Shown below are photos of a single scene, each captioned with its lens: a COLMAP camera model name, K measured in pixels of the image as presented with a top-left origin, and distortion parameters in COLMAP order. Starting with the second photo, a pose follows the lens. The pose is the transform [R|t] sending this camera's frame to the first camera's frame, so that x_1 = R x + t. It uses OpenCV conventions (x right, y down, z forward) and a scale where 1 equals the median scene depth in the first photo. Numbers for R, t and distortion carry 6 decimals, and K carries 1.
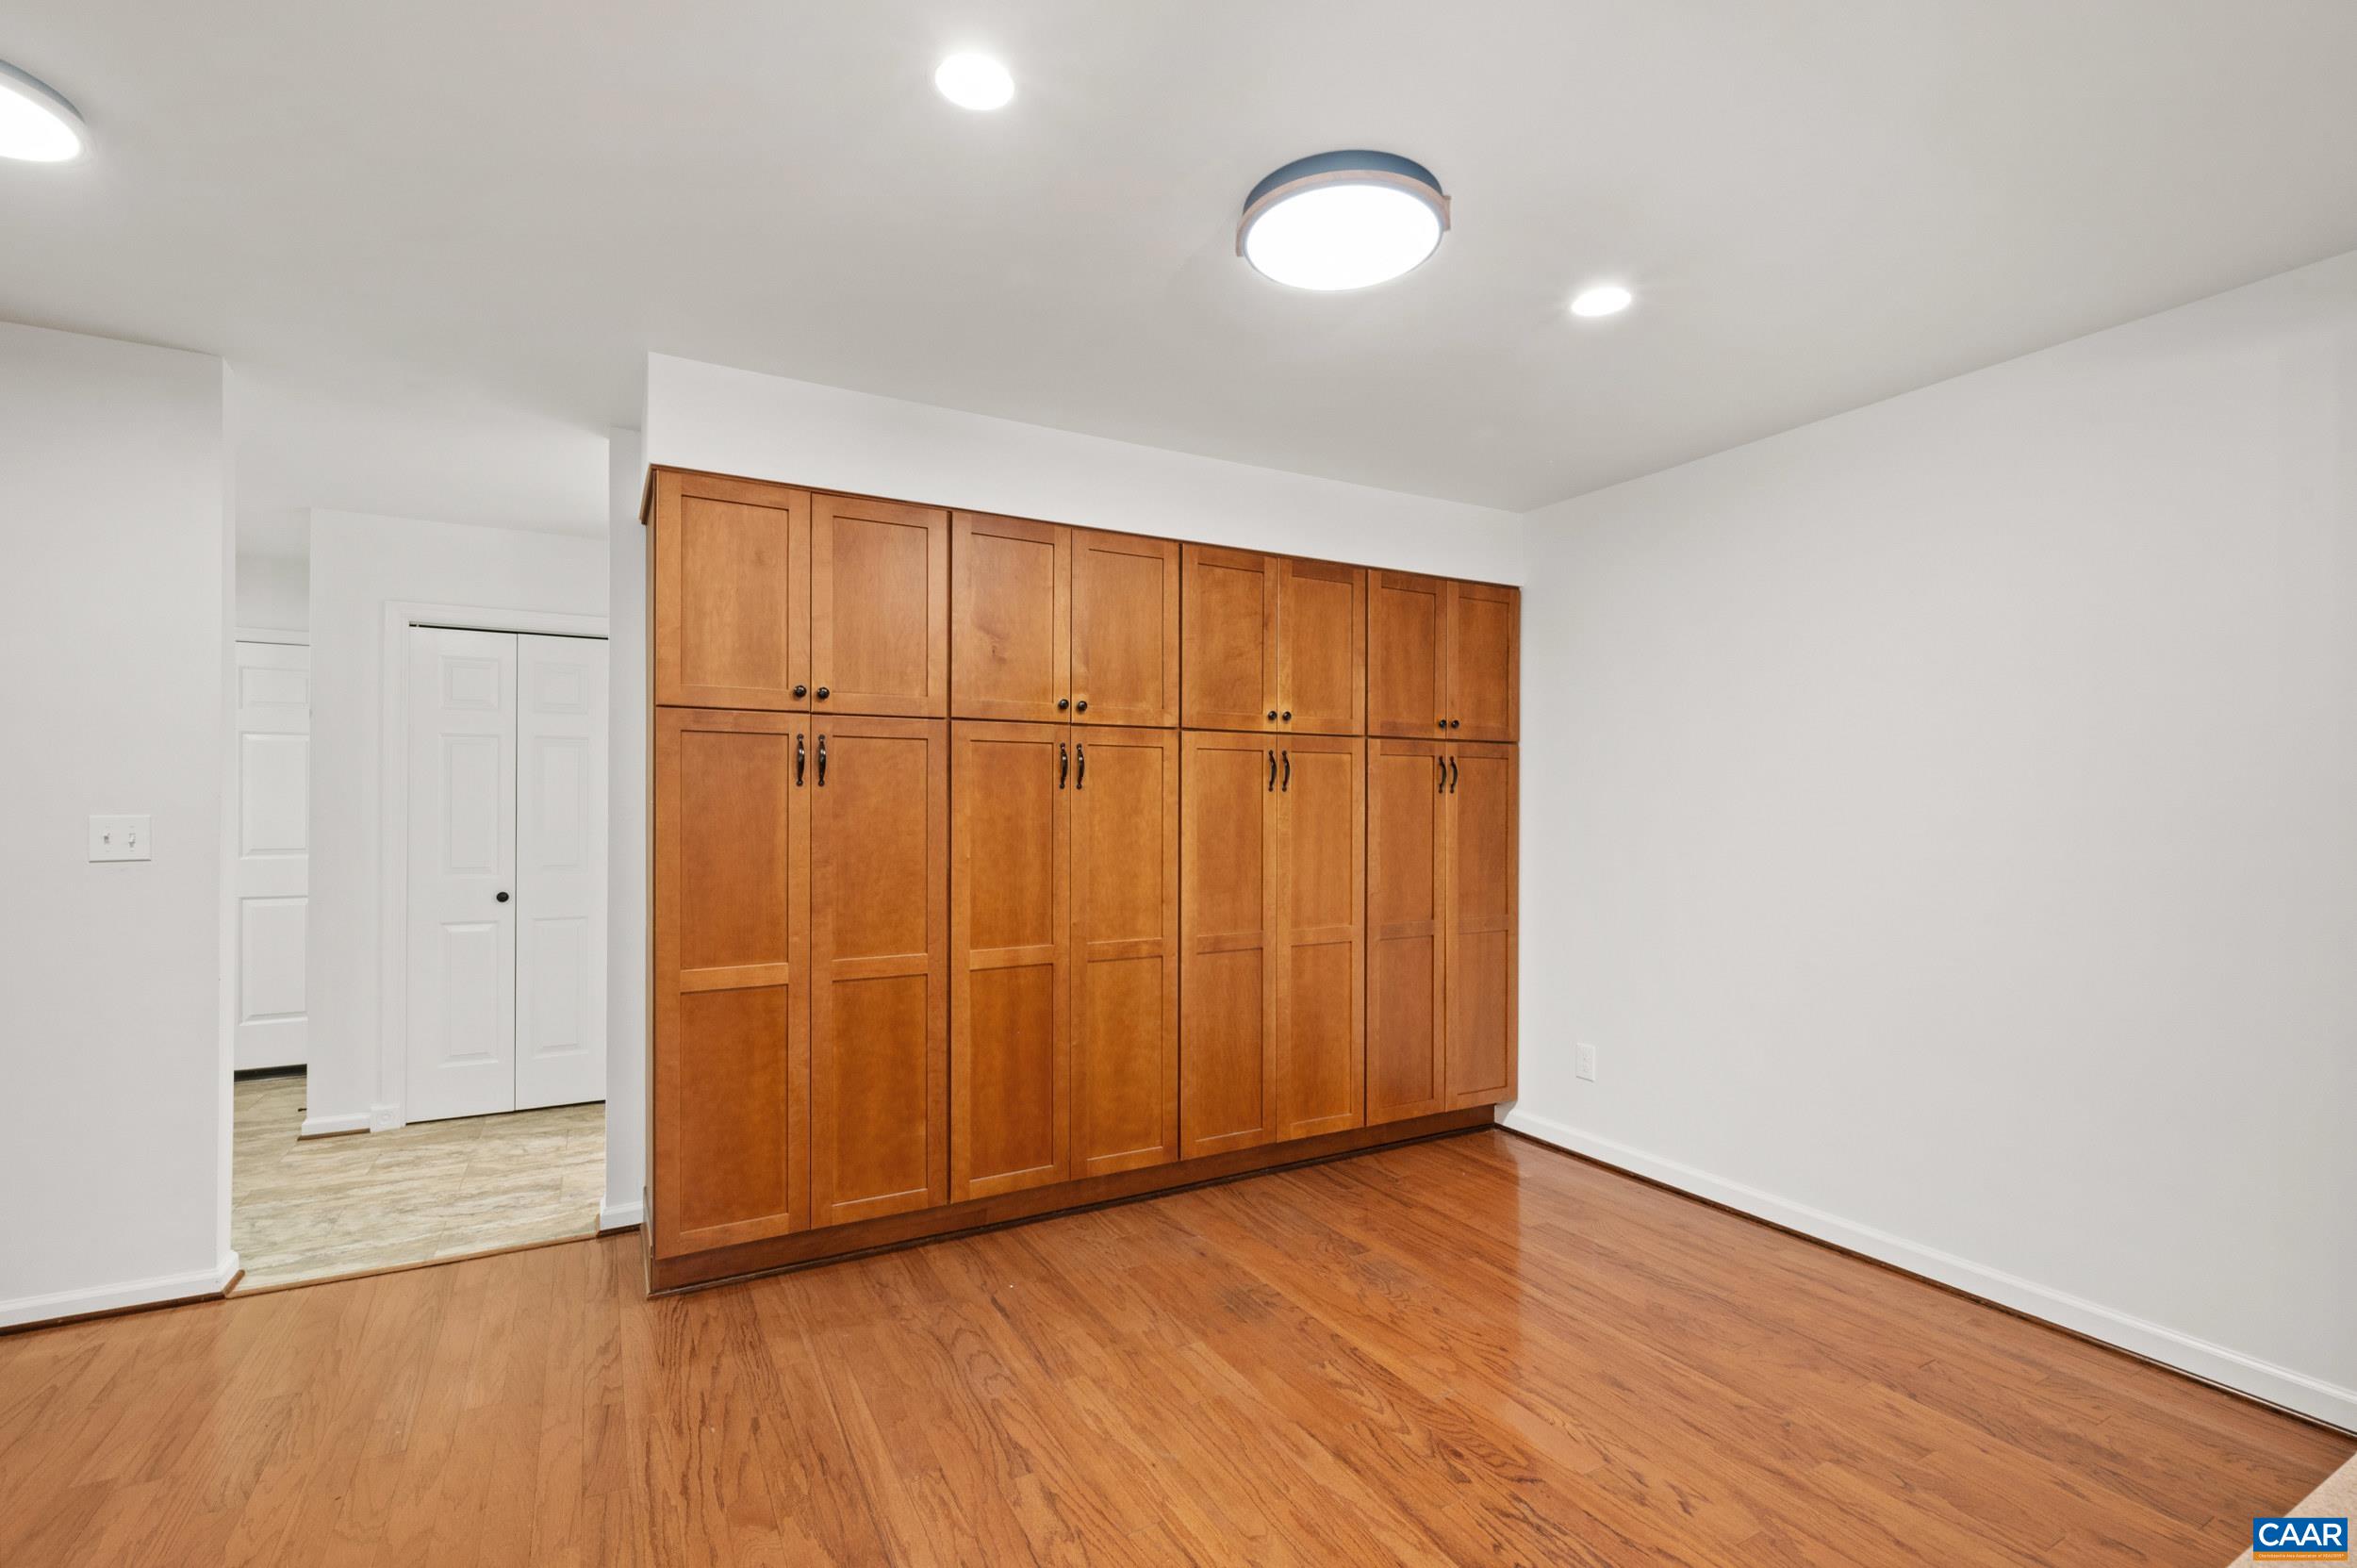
lens RADIAL K [[1035.9, 0, 1166.0], [0, 1035.9, 802.3], [0, 0, 1]] dist [-0.000351, 0.001407]
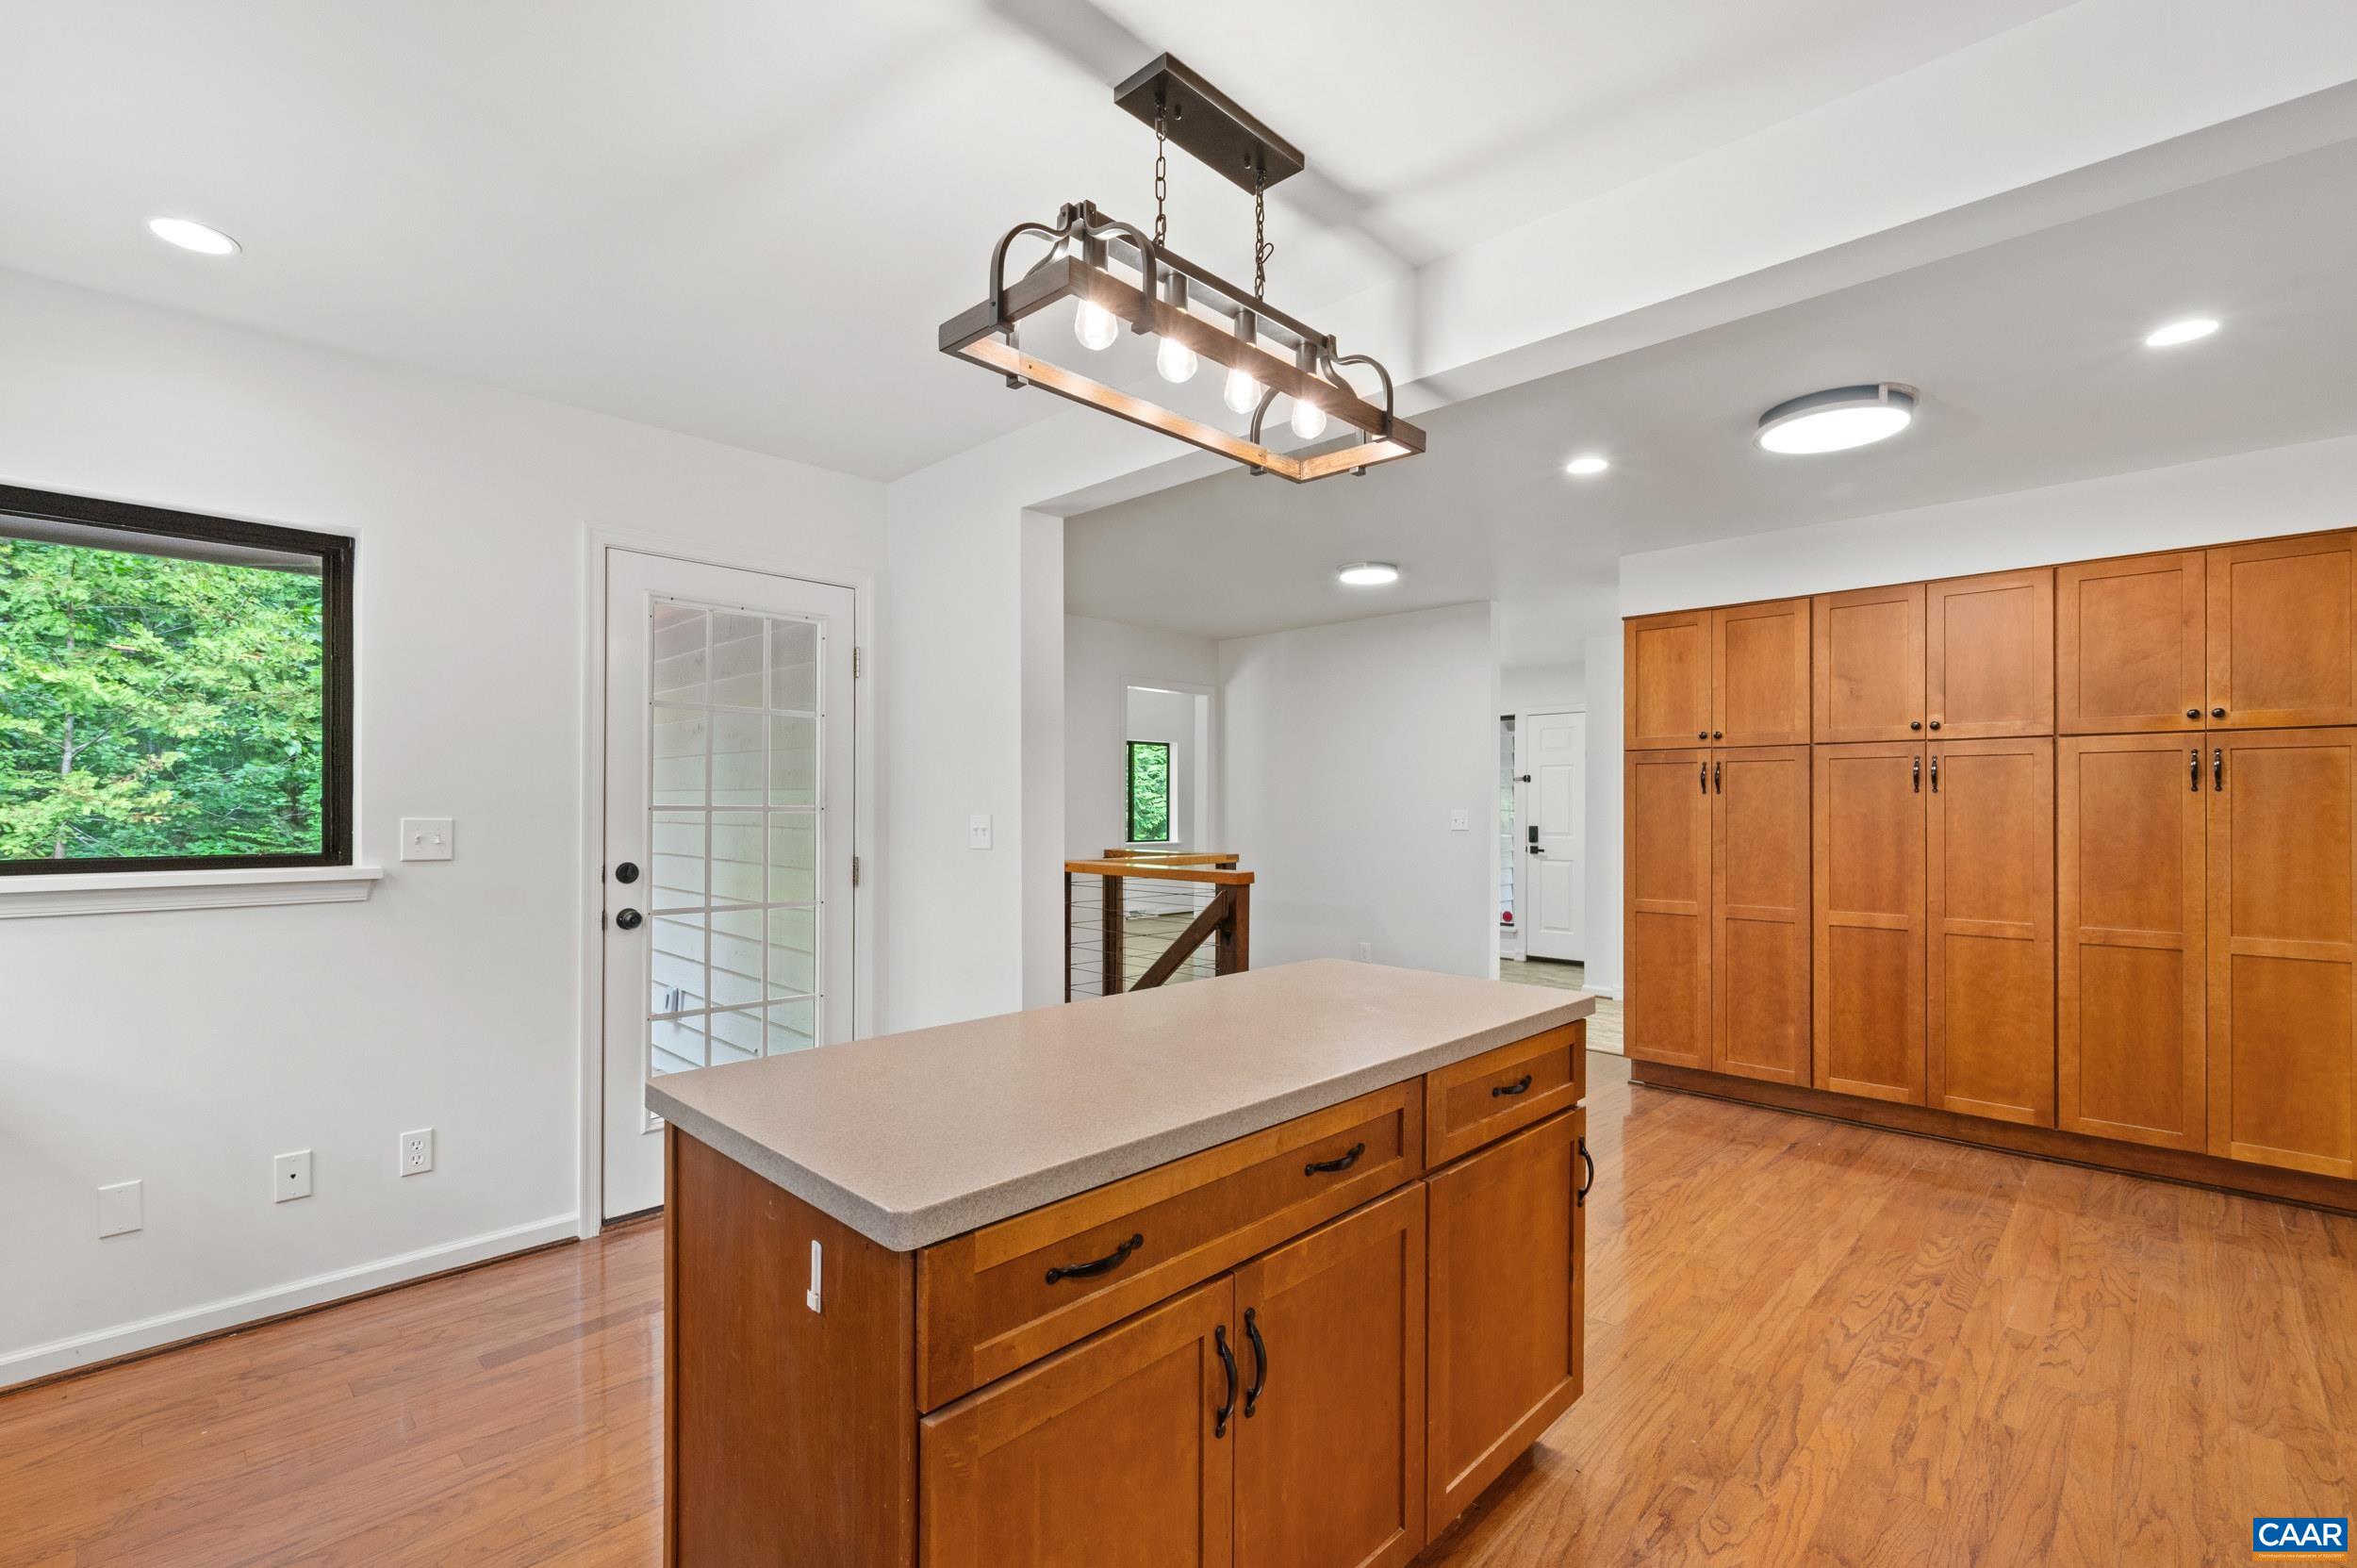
lens RADIAL K [[1035.9, 0, 1196.0], [0, 1035.9, 806.4], [0, 0, 1]] dist [-0.000351, 0.001407]
pose [[0.301653, -0.002656, -0.953414, 0.868123], [-0.001215, 0.999994, -0.003171, 0.009053], [0.953417, 0.002115, 0.301648, -0.222317]]
